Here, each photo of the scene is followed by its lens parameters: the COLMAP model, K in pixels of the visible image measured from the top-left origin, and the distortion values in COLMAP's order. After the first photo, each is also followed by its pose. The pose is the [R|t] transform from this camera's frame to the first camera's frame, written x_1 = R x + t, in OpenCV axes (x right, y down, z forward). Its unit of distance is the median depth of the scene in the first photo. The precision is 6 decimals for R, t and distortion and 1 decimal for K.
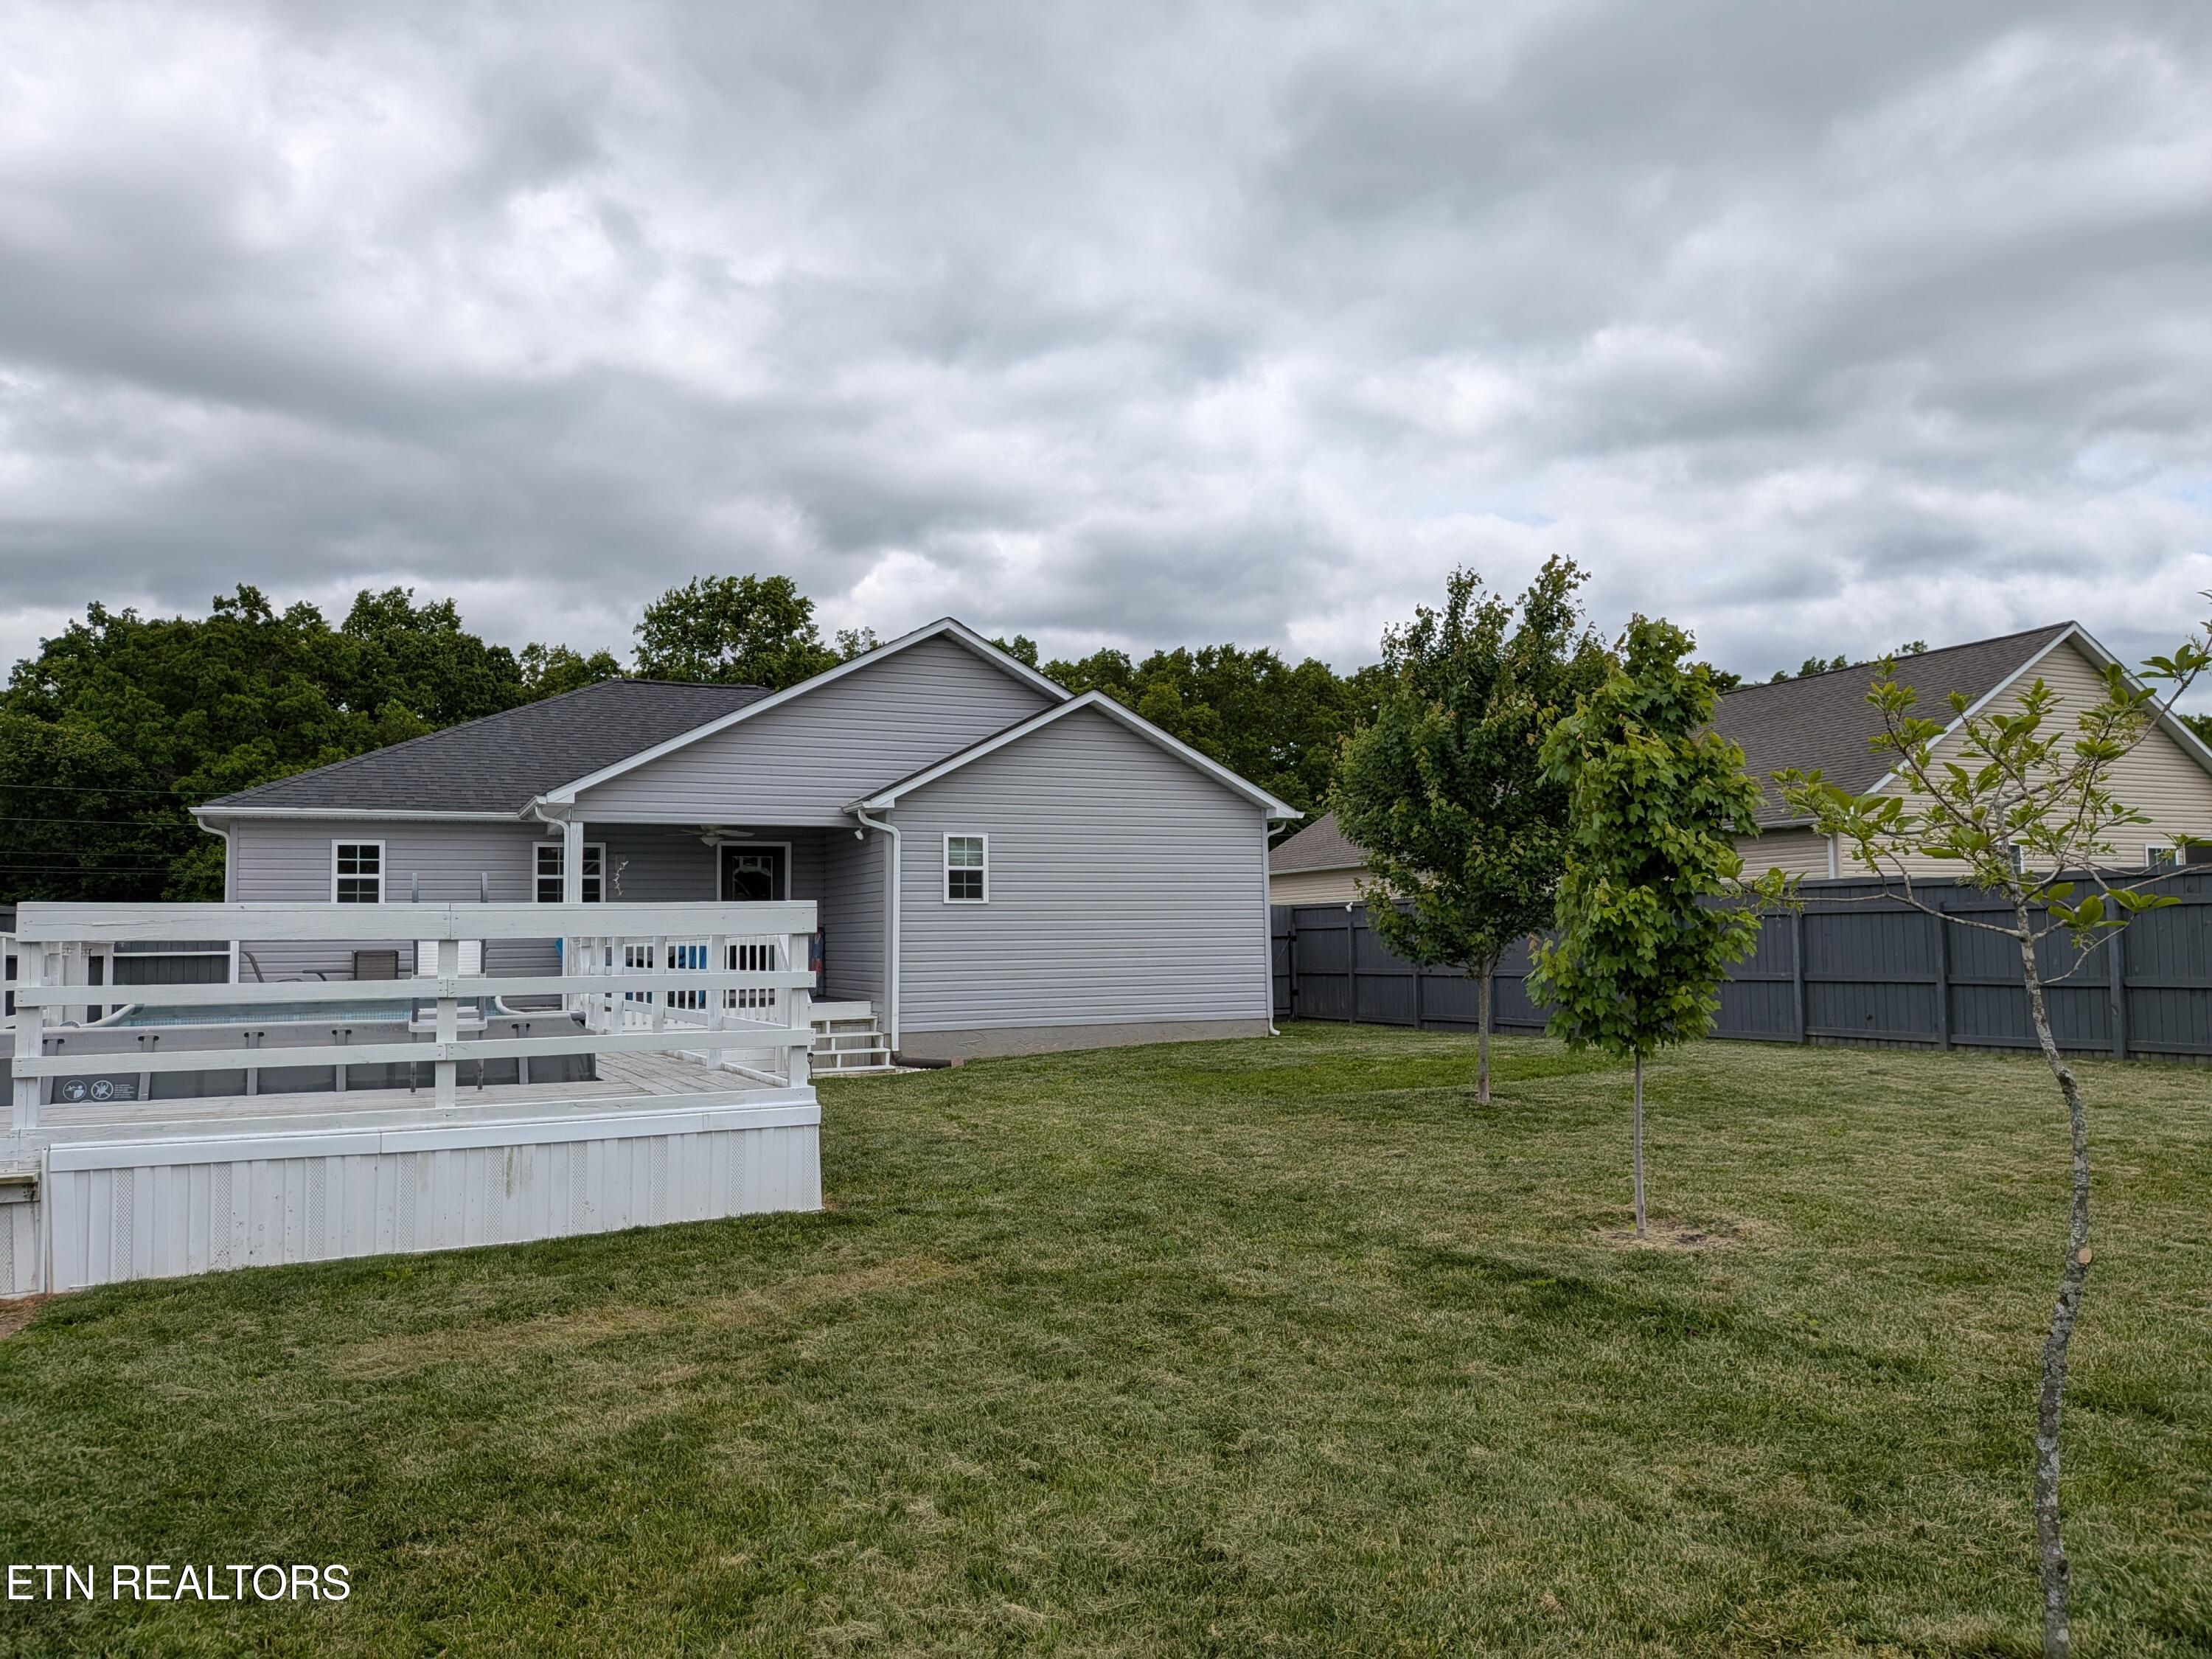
lens RADIAL K [[1611.3, 0, 1110.5], [0, 1611.3, 851.0], [0, 0, 1]] dist [0.029349, -0.030543]
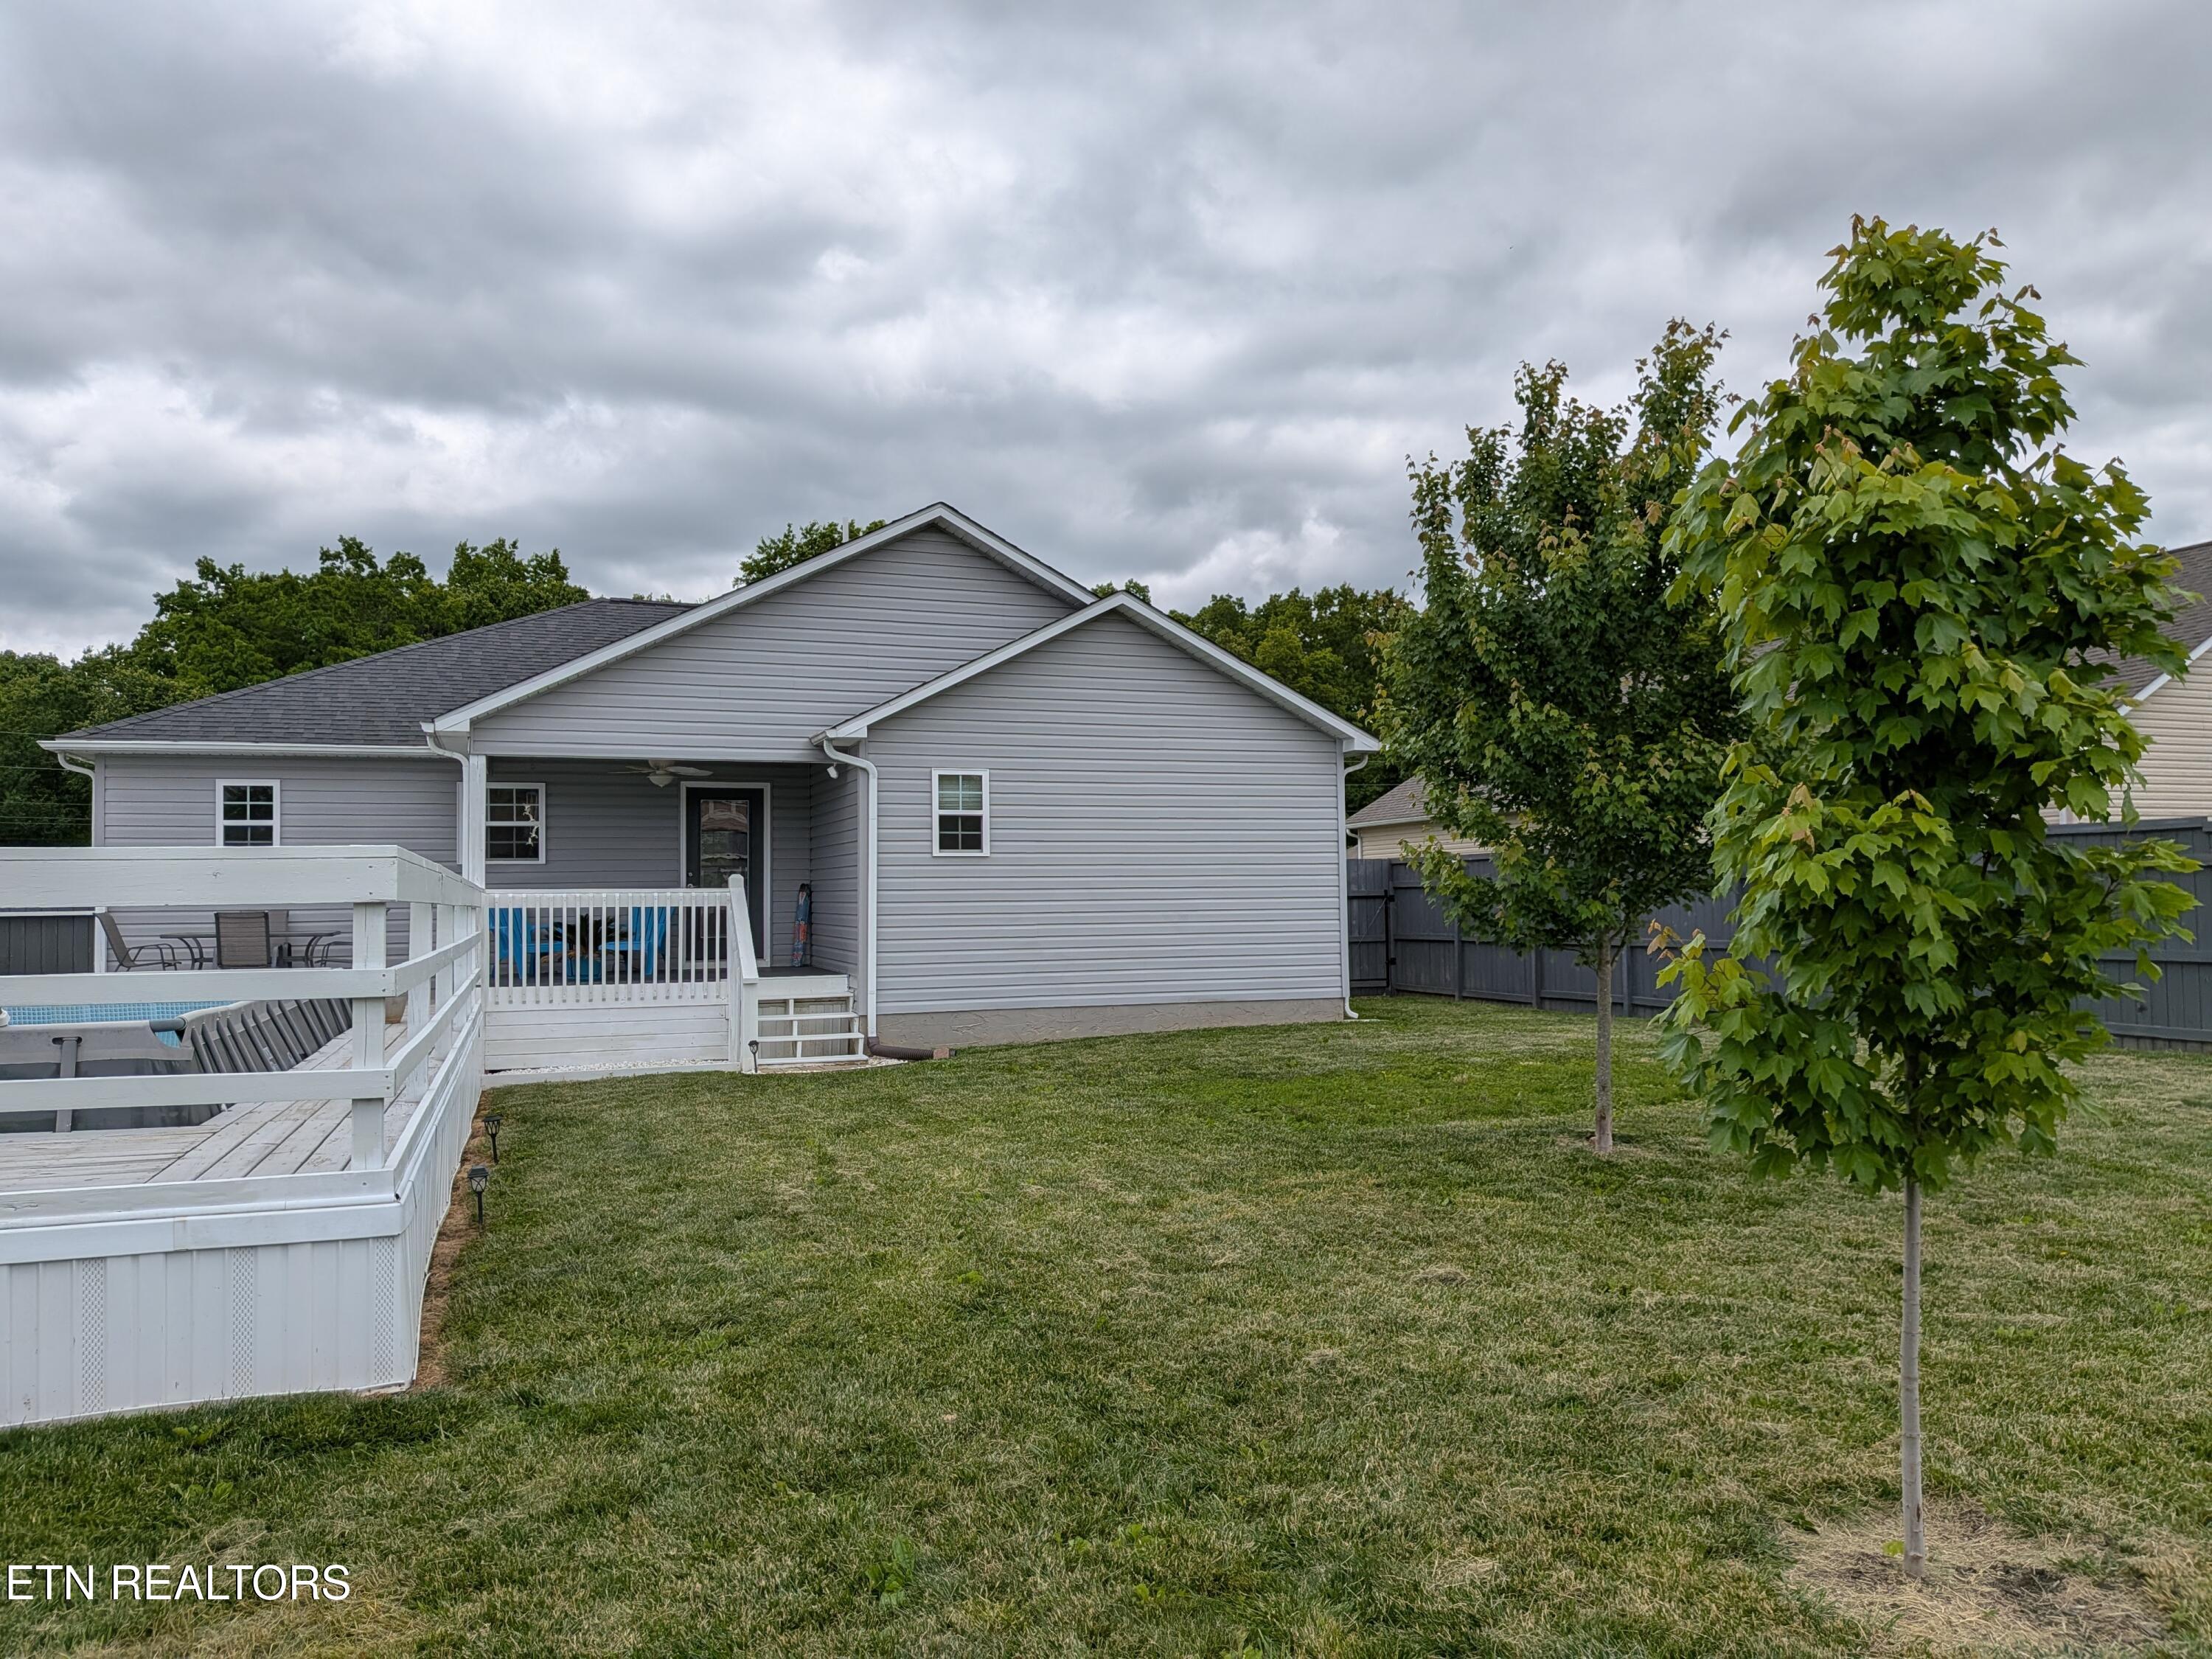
lens RADIAL K [[1611.3, 0, 1093.1], [0, 1611.3, 817.6], [0, 0, 1]] dist [0.029349, -0.030543]
pose [[0.995718, -0.001083, -0.092433, 0.052232], [0.001772, 0.999971, 0.007370, 0.007368], [0.092422, -0.007502, 0.995692, 0.198065]]
